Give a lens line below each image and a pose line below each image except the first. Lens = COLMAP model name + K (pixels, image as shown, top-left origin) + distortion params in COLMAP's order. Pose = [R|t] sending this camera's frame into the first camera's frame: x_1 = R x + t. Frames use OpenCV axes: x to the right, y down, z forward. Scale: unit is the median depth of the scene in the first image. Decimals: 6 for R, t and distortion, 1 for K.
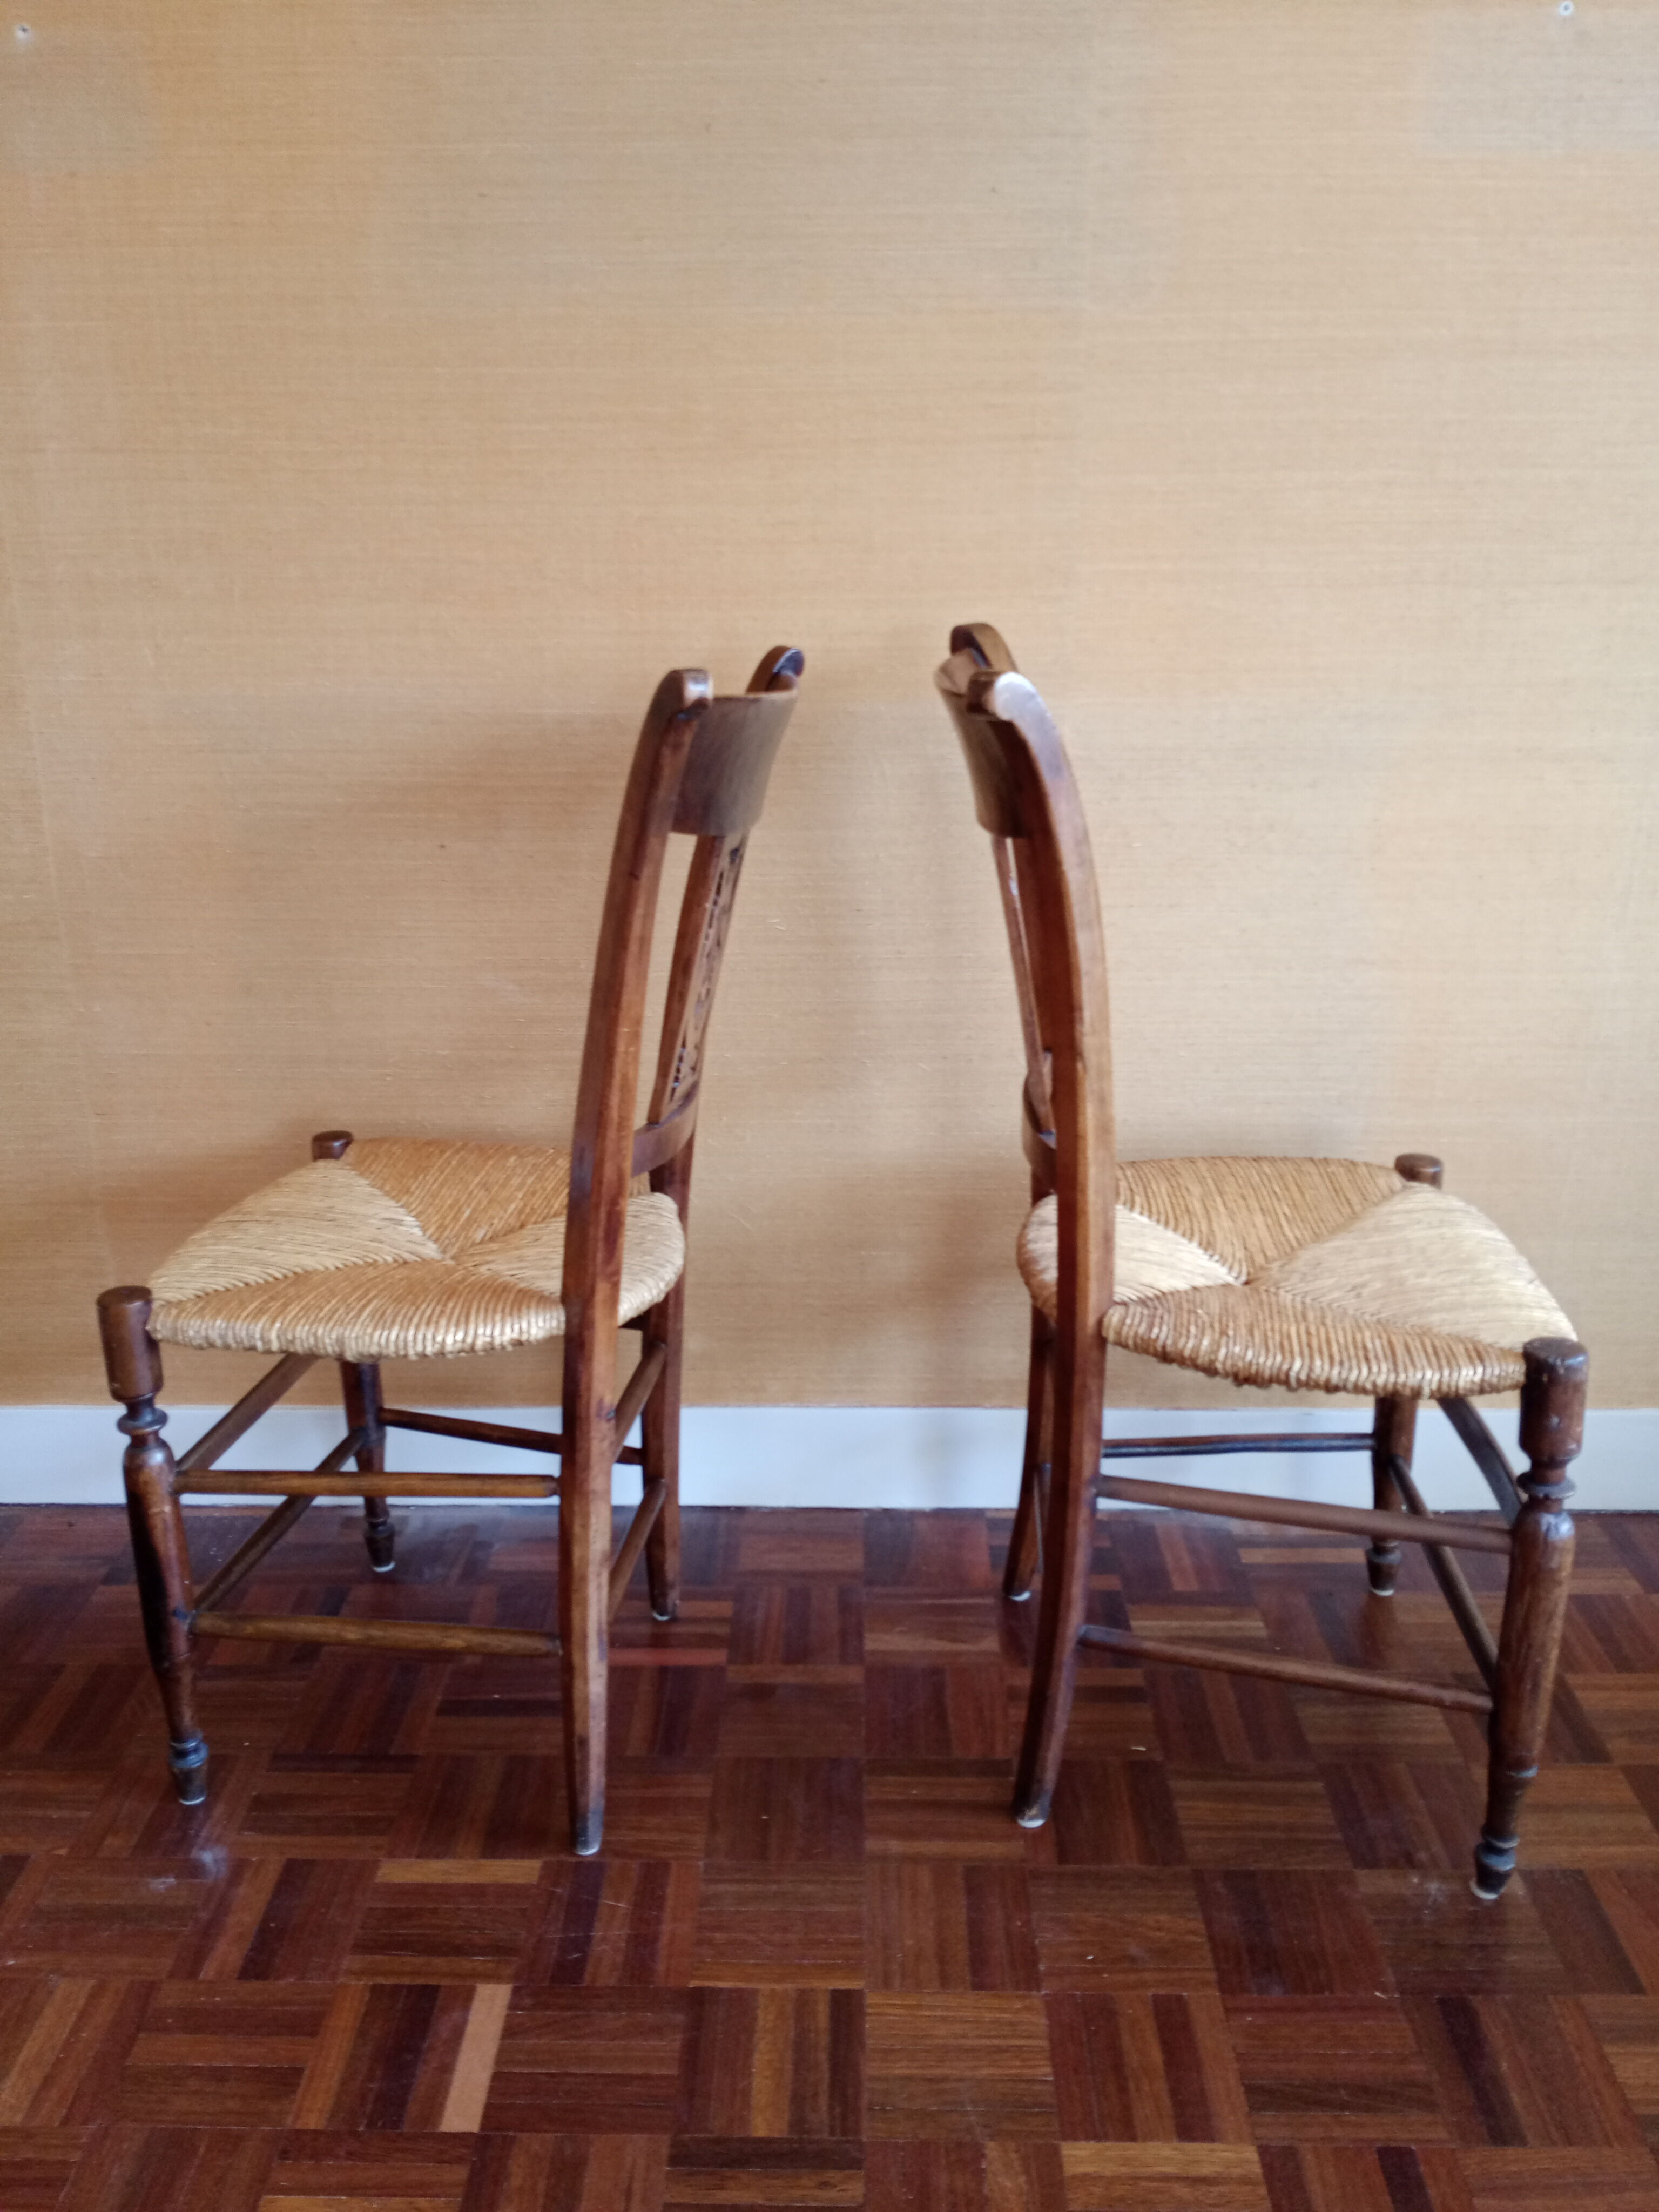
lens RADIAL K [[1792.1, 0, 814.3], [0, 1792.1, 1117.6], [0, 0, 1]] dist [0.043611, -0.099196]
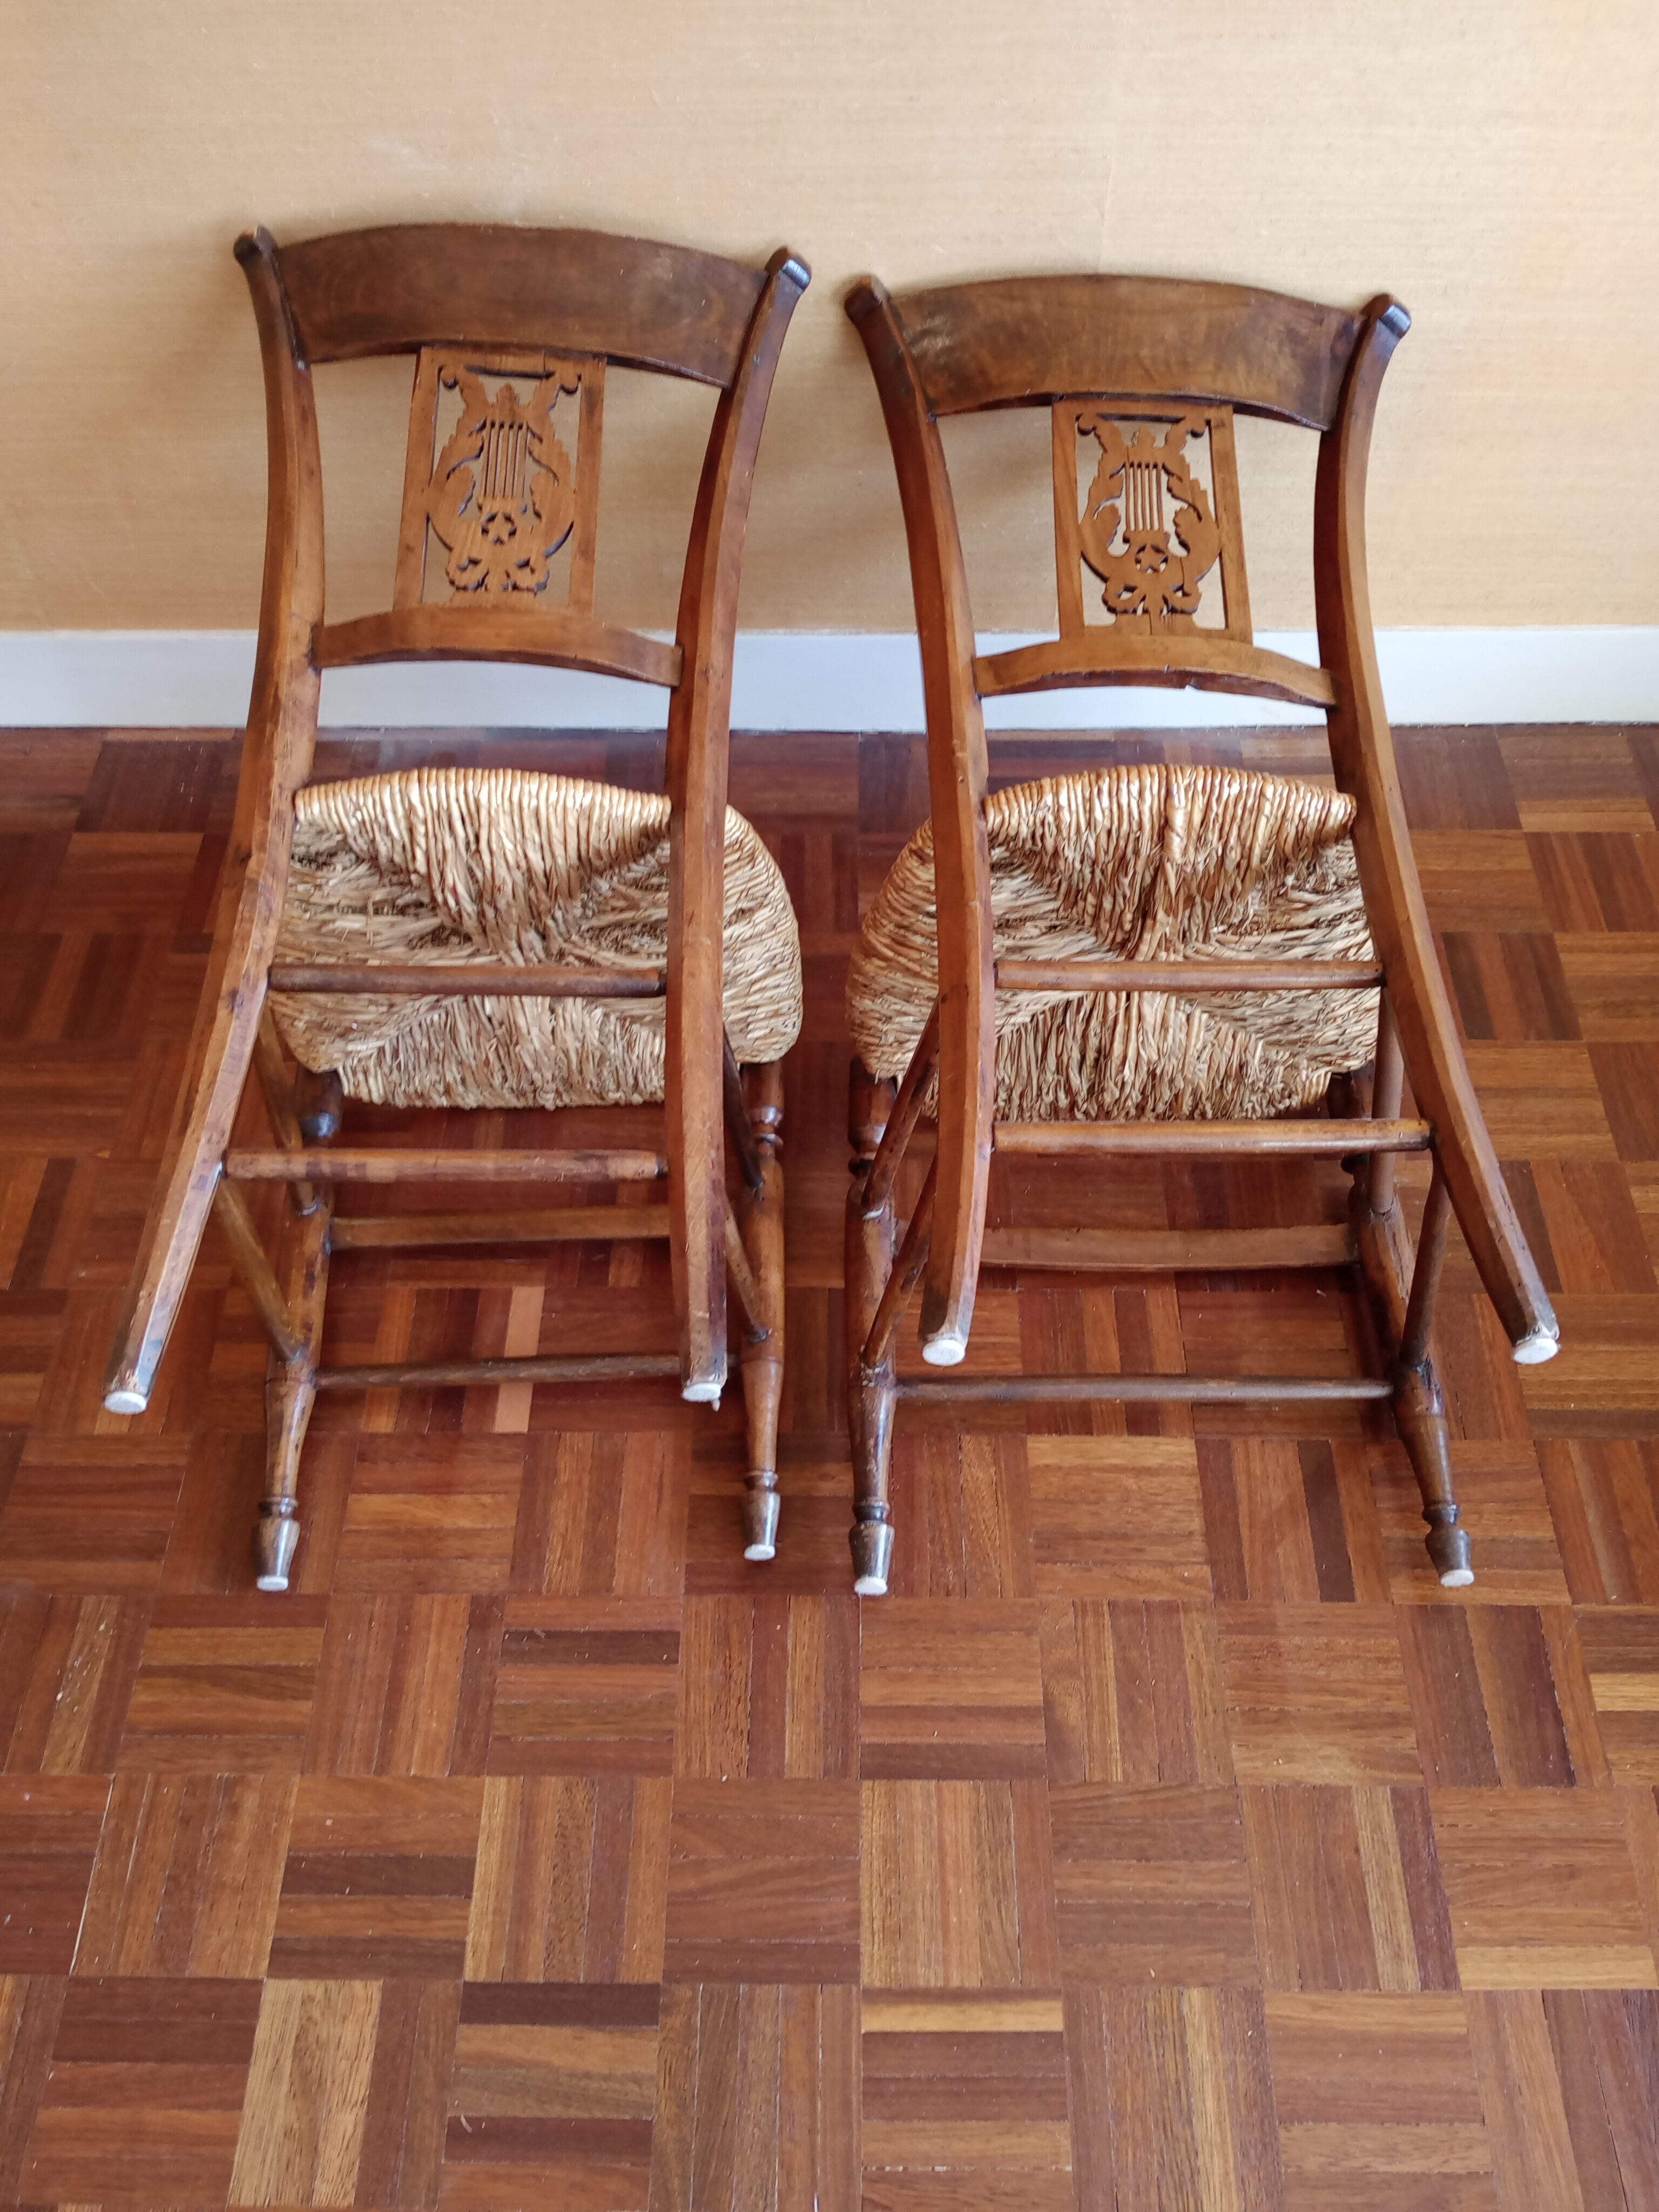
lens RADIAL K [[1792.1, 0, 815.0], [0, 1792.1, 1116.1], [0, 0, 1]] dist [0.043611, -0.099196]
pose [[0.999911, -0.013030, 0.002878, -0.001262], [0.008794, 0.805662, 0.592310, -0.240904], [-0.010037, -0.592232, 0.805705, 0.152662]]
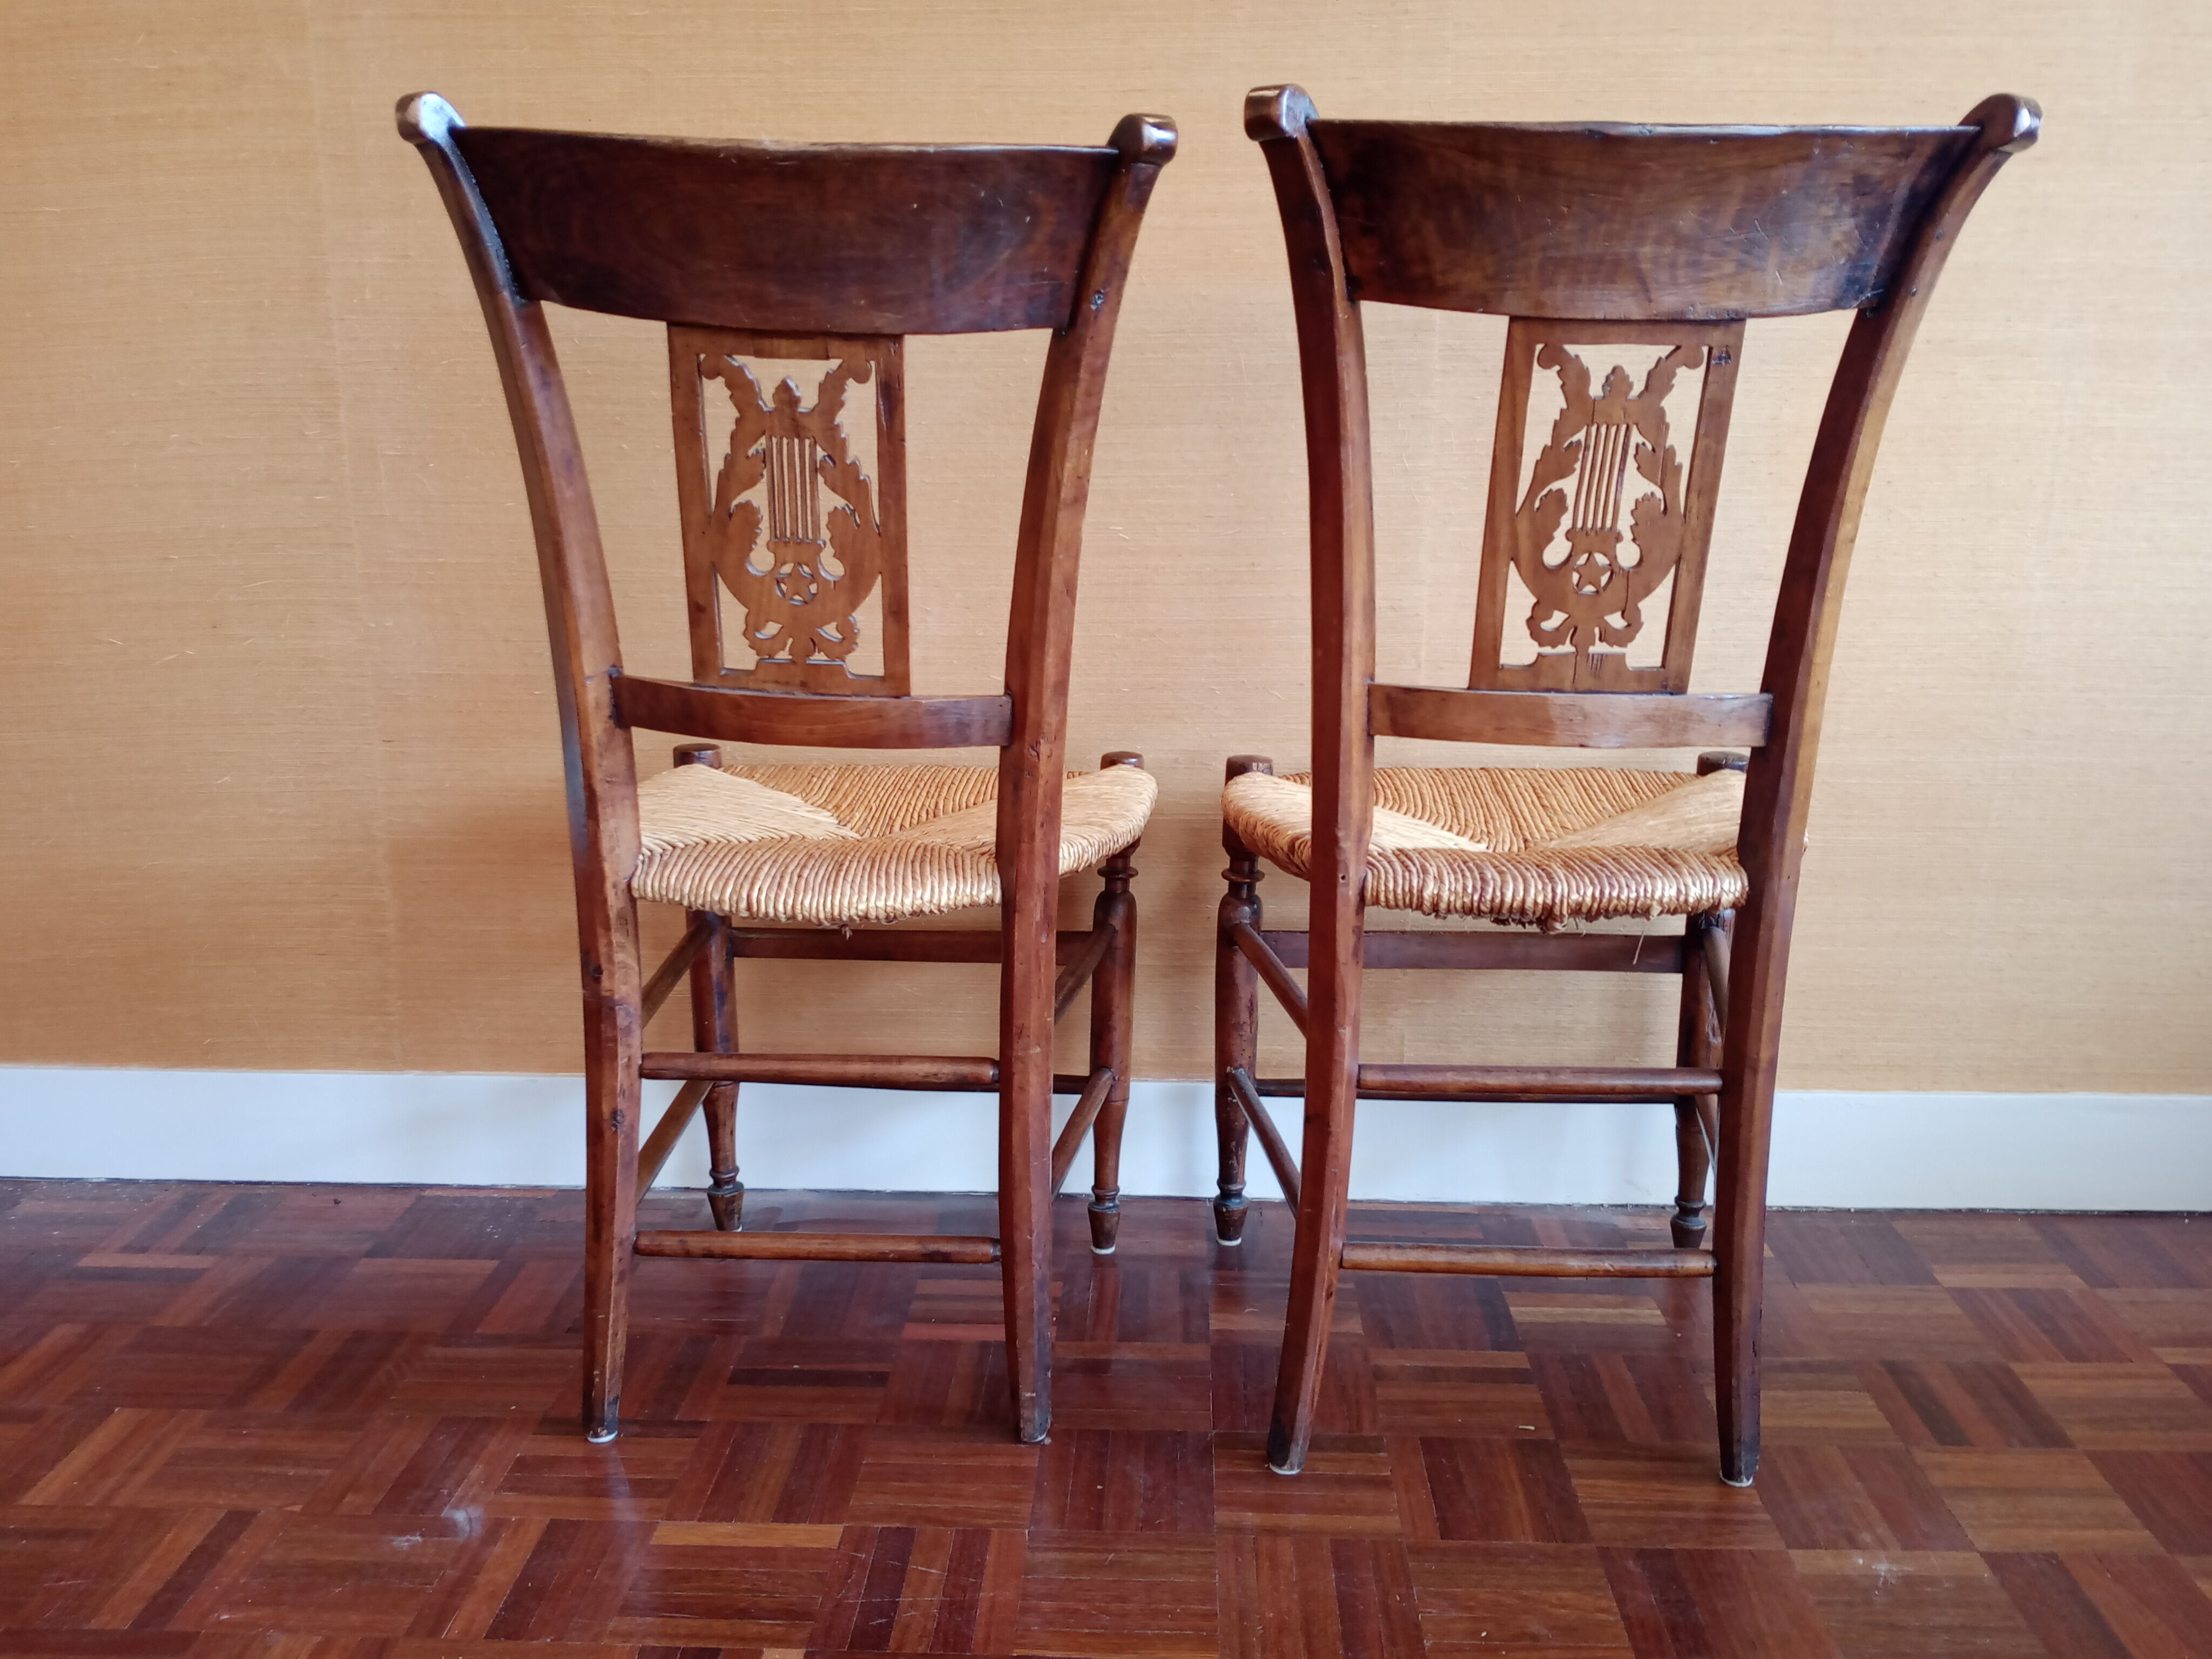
lens RADIAL K [[1792.1, 0, 1096.1], [0, 1792.1, 847.0], [0, 0, 1]] dist [0.043611, -0.099196]
pose [[0.999724, 0.011528, -0.020485, -0.015298], [-0.013226, 0.996311, -0.084791, 0.159977], [0.019432, 0.085038, 0.996188, 0.111307]]
